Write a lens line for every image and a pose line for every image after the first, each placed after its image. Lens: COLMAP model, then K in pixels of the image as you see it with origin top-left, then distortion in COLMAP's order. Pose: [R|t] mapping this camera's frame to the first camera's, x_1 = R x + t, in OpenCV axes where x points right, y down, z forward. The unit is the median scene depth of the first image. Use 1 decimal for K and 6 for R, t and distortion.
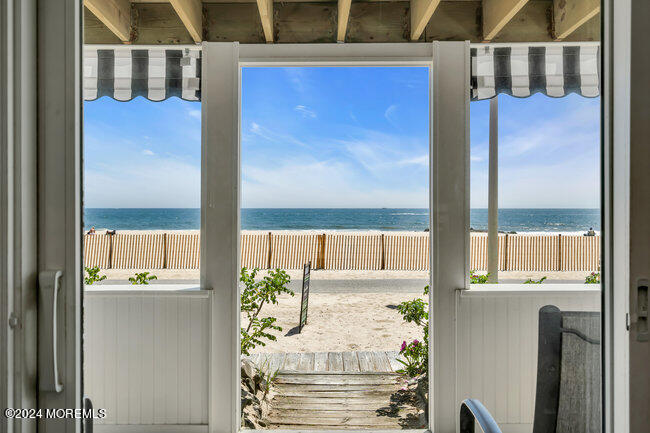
lens RADIAL K [[299.0, 0, 319.3], [0, 299.0, 218.1], [0, 0, 1]] dist [-0.000024, 0.000421]
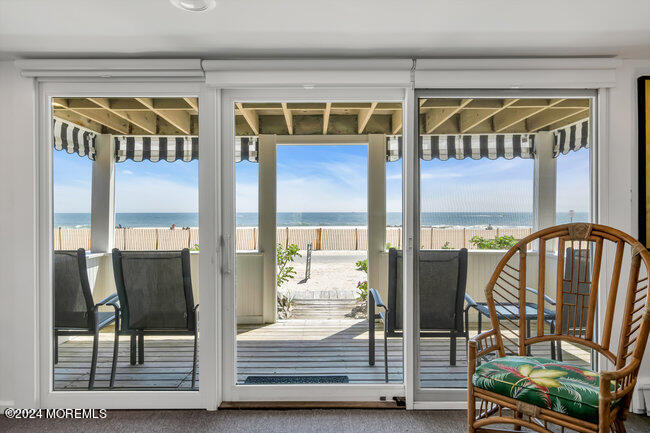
lens RADIAL K [[419.4, 0, 325.0], [0, 419.4, 216.5], [0, 0, 1]] dist [0.000360, 0.000859]
pose [[0.999892, -0.003368, -0.014288, 0.104752], [0.003280, 0.999975, -0.006234, 0.006140], [0.014309, 0.006186, 0.999878, -1.797323]]
